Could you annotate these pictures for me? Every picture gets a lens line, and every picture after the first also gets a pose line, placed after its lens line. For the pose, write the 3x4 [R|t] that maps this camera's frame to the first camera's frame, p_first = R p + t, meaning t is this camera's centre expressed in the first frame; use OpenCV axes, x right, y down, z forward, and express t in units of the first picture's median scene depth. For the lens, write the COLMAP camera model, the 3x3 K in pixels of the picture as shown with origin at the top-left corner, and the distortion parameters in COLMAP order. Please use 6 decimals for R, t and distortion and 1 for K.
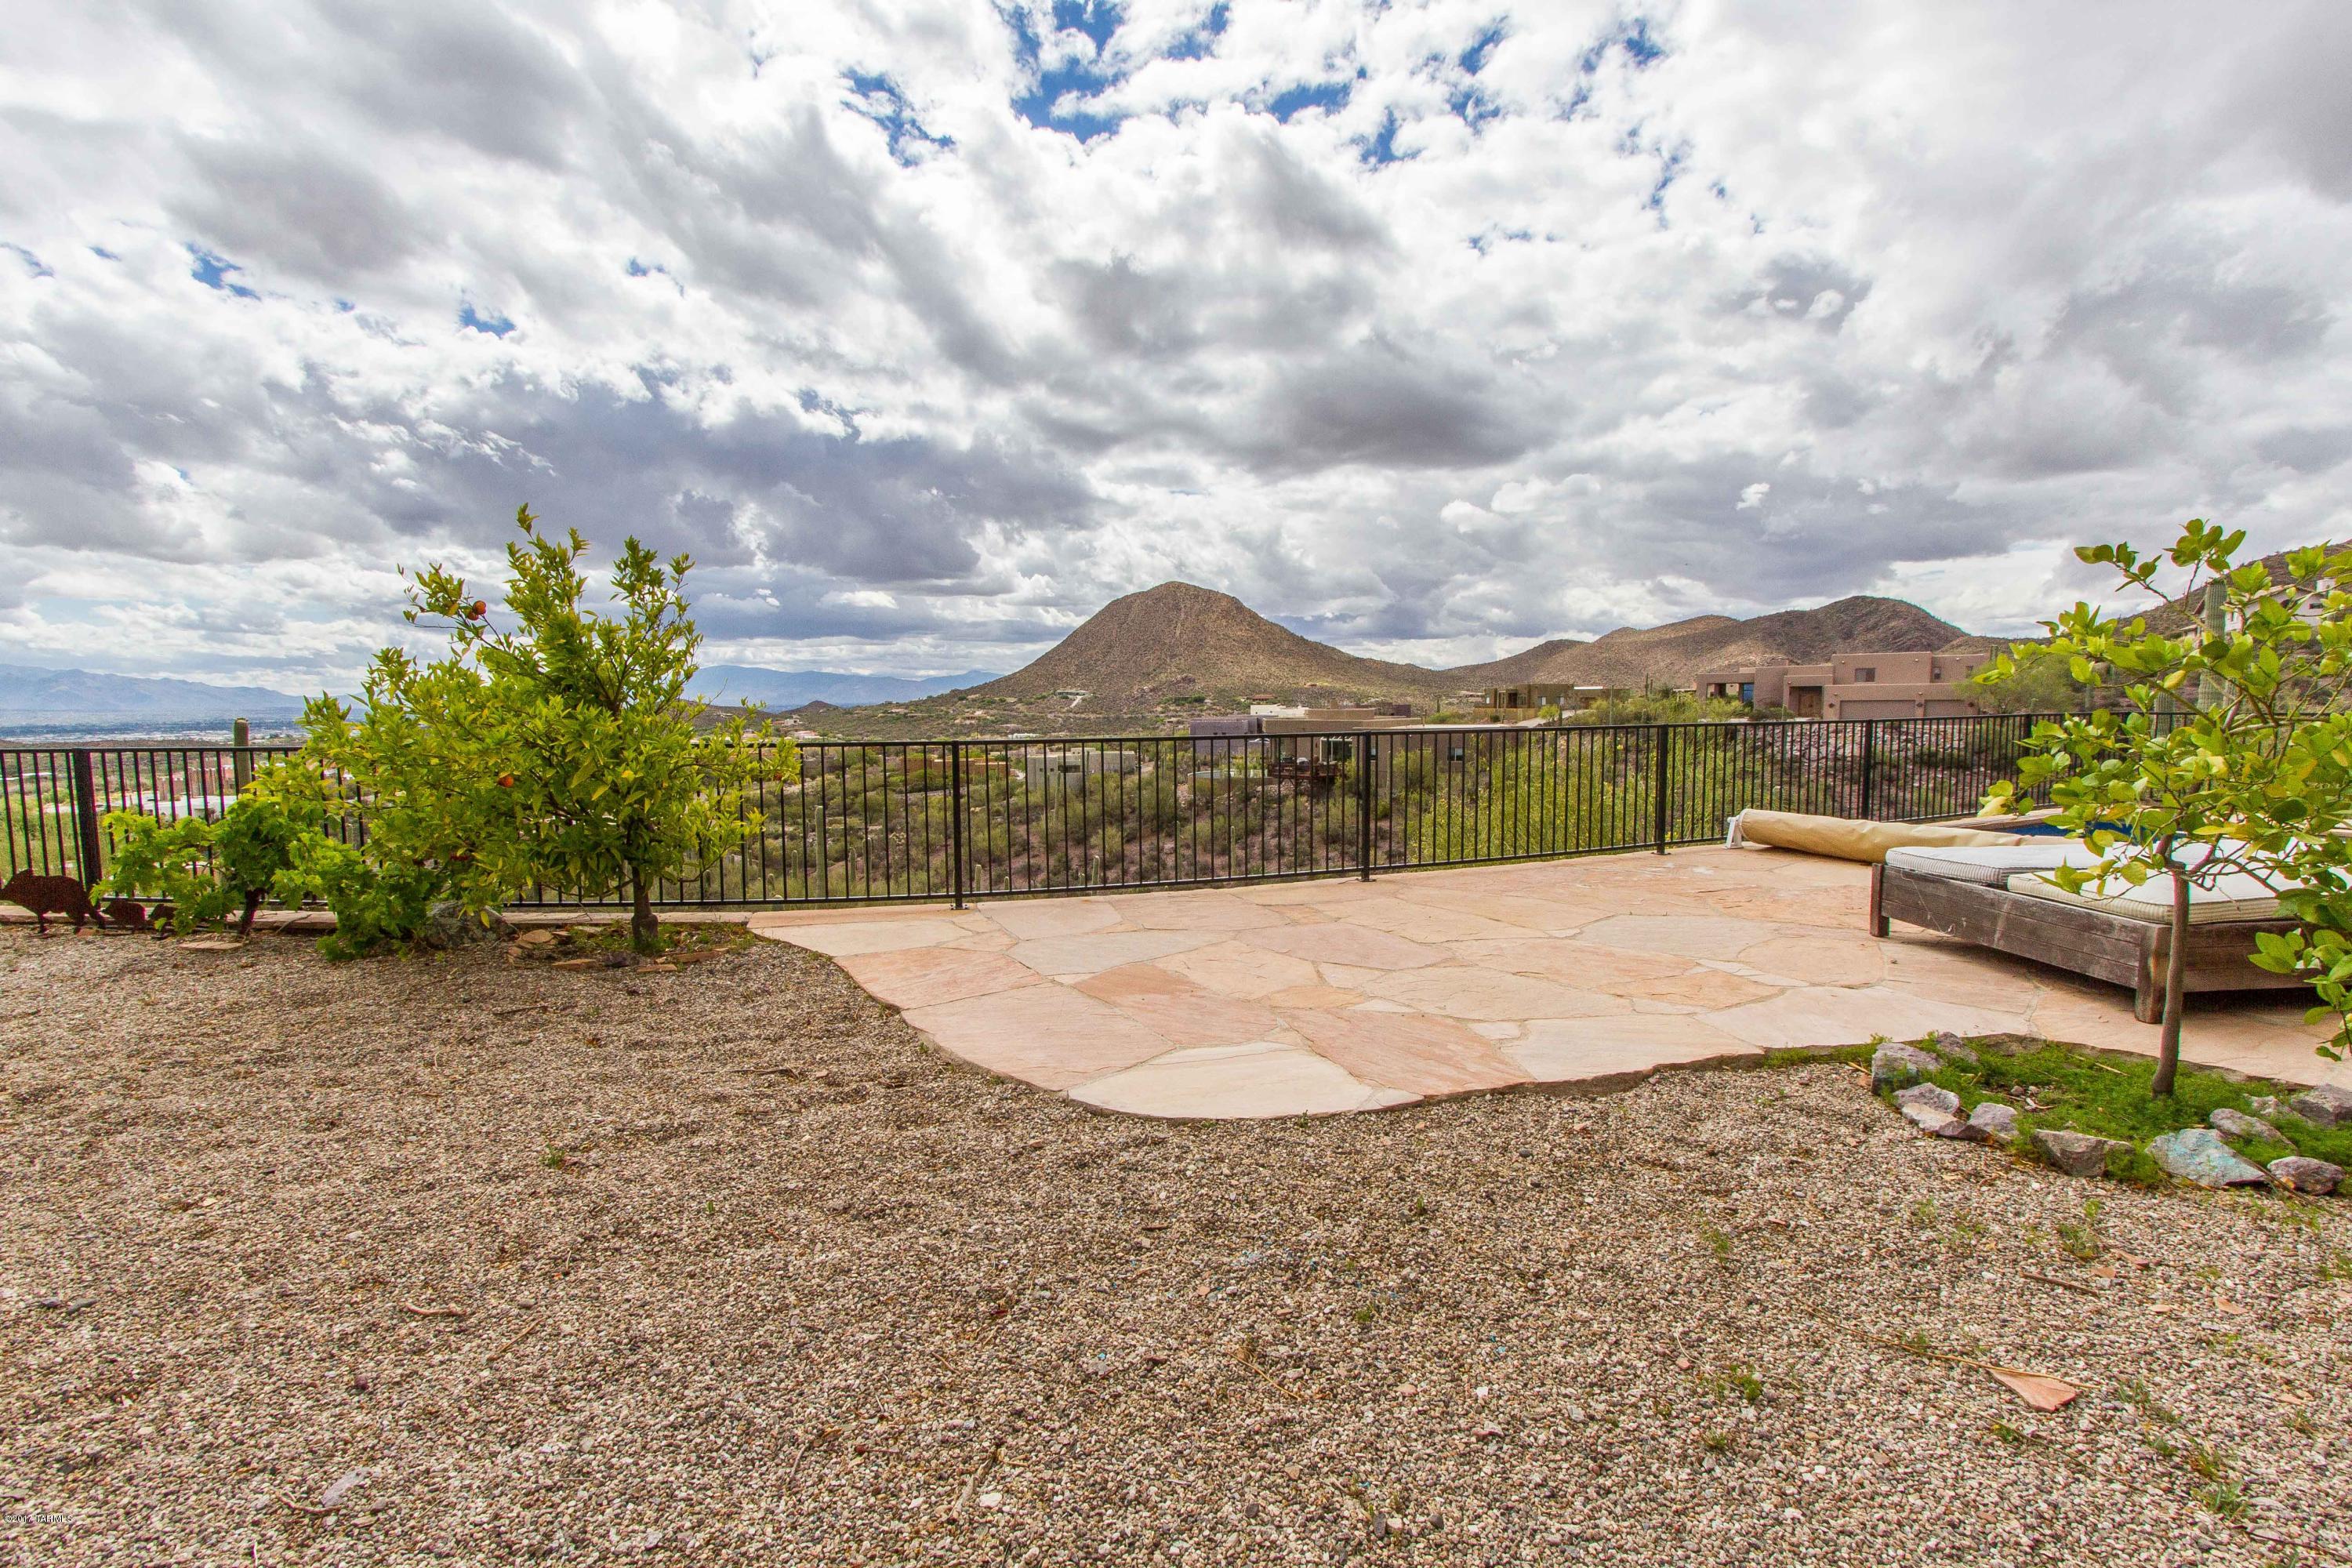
lens RADIAL K [[1109.7, 0, 1176.0], [0, 1109.7, 784.0], [0, 0, 1]] dist [0.004147, 0.000202]
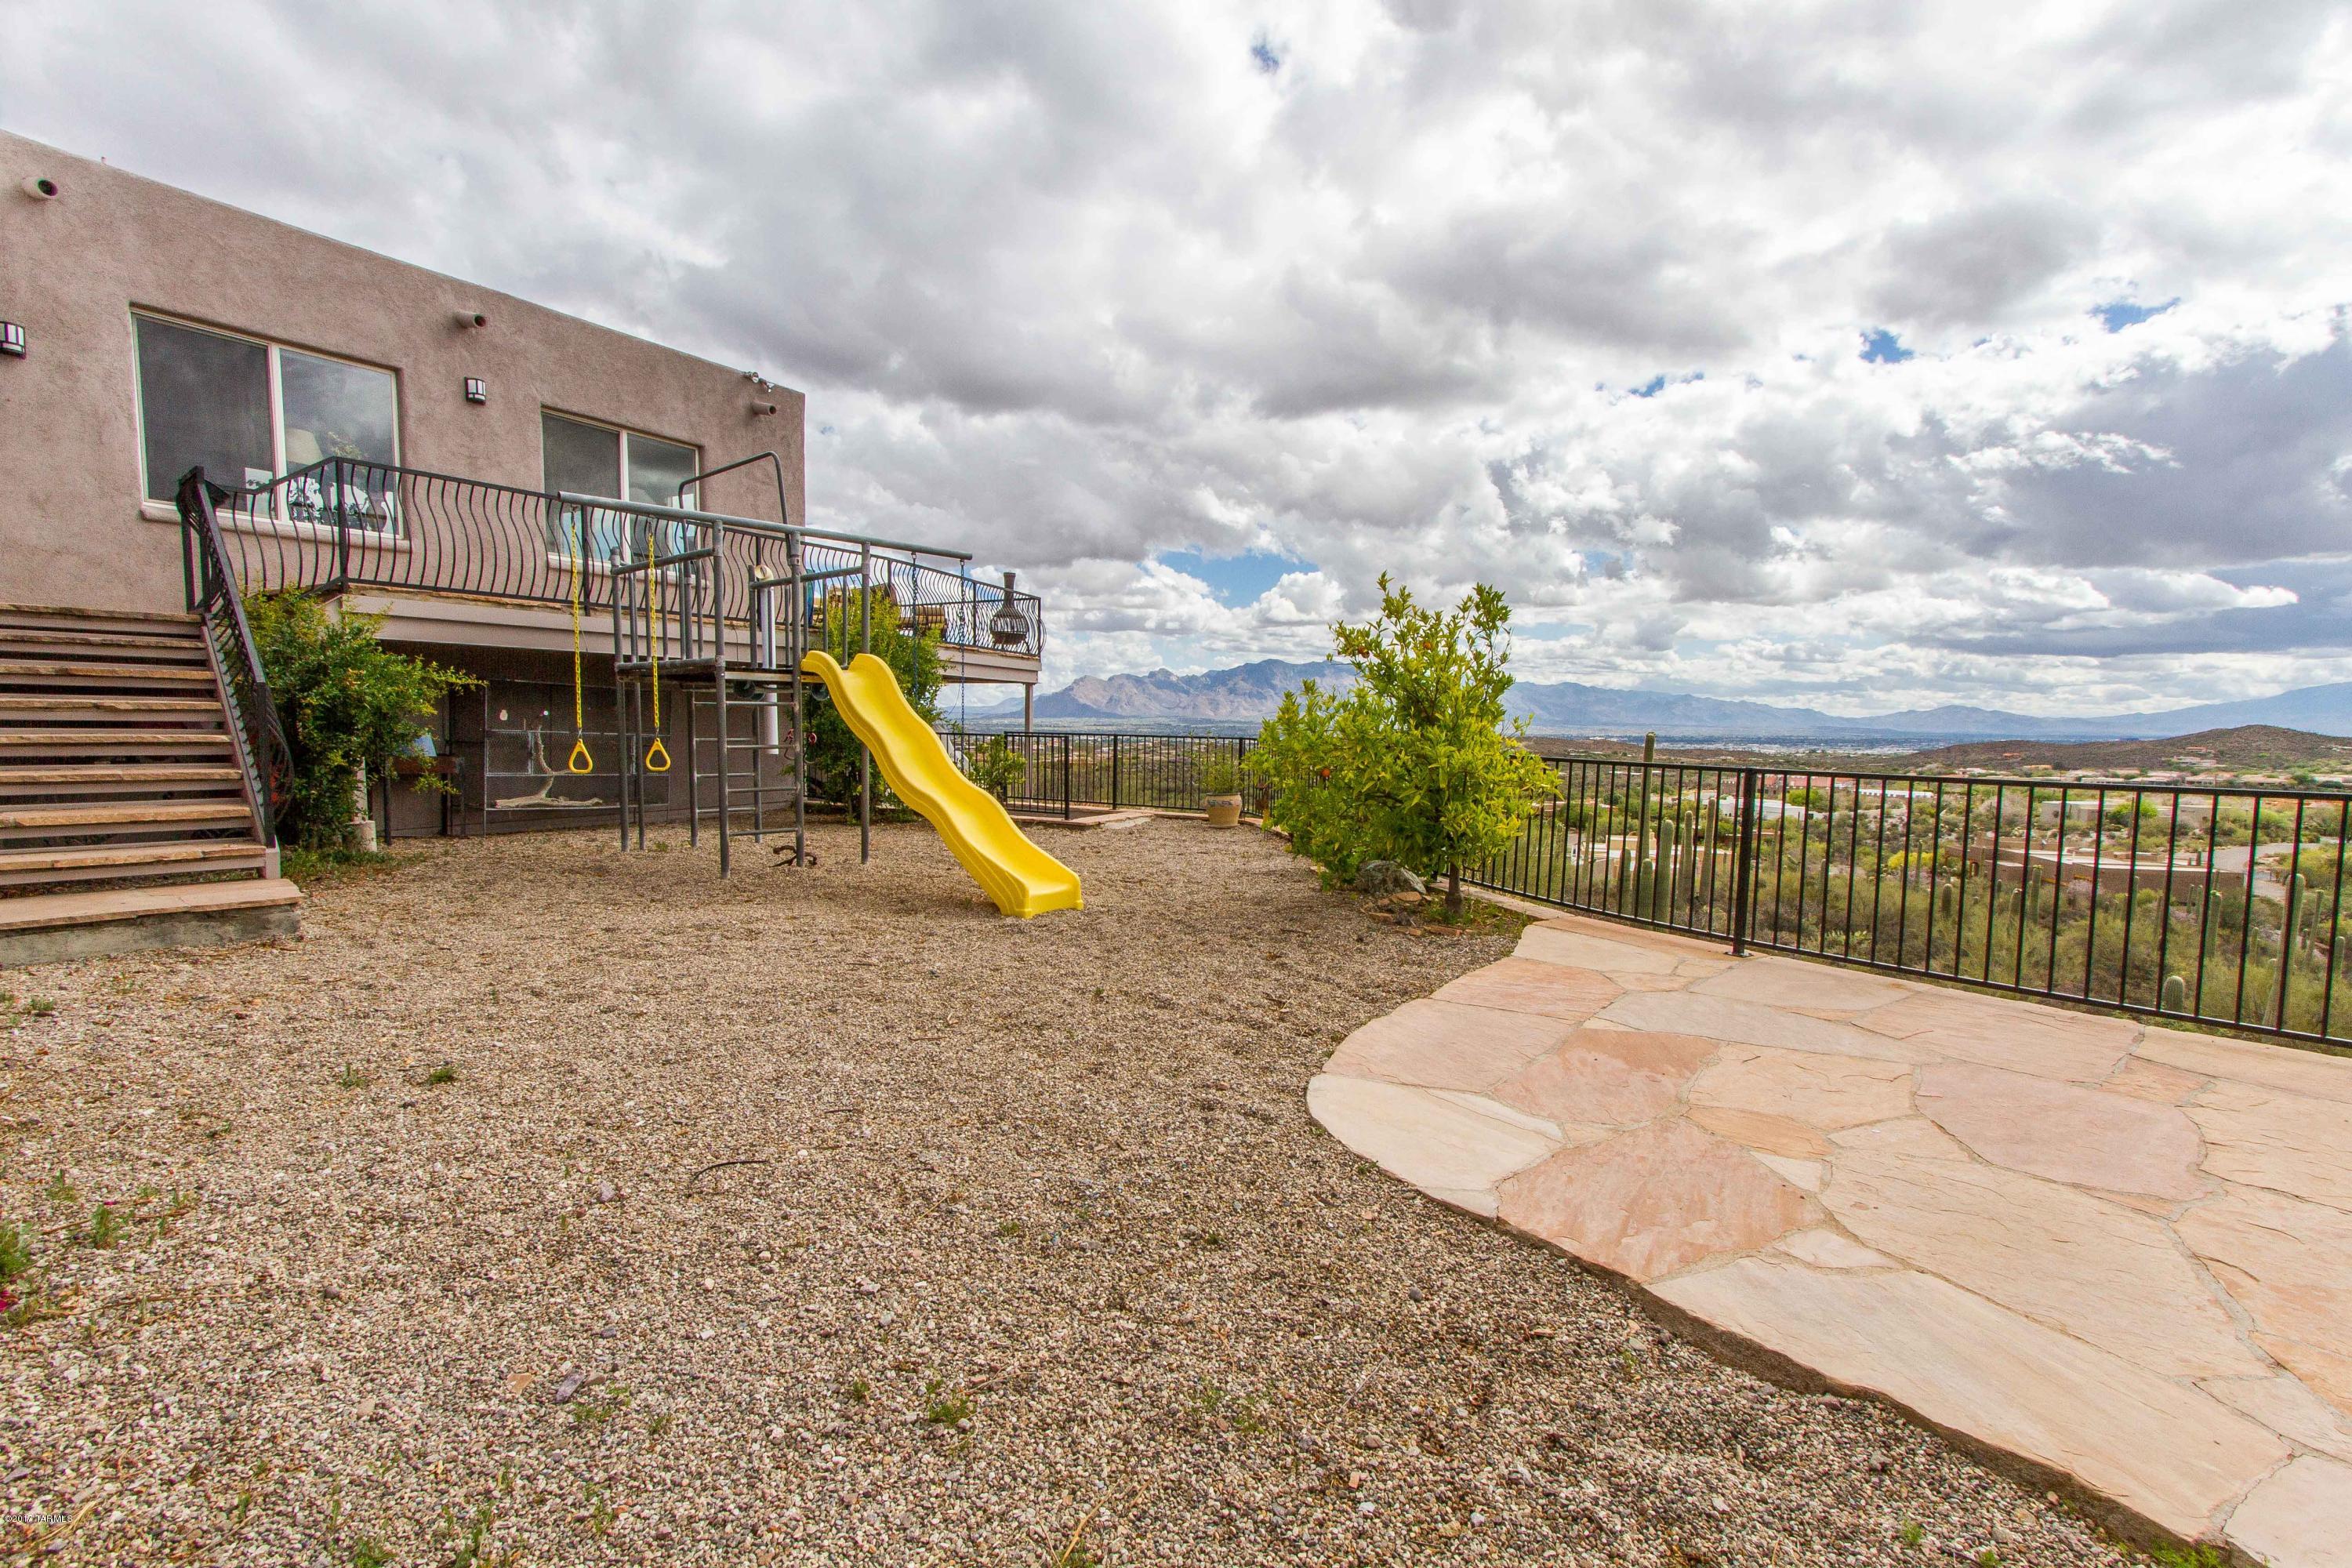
lens RADIAL K [[1083.1, 0, 1176.0], [0, 1083.1, 784.0], [0, 0, 1]] dist [0.003195, 0.000492]
pose [[0.326423, 0.073178, -0.942387, 0.487208], [-0.090579, 0.994832, 0.045876, -0.024871], [0.940874, 0.070385, 0.331365, 0.284152]]
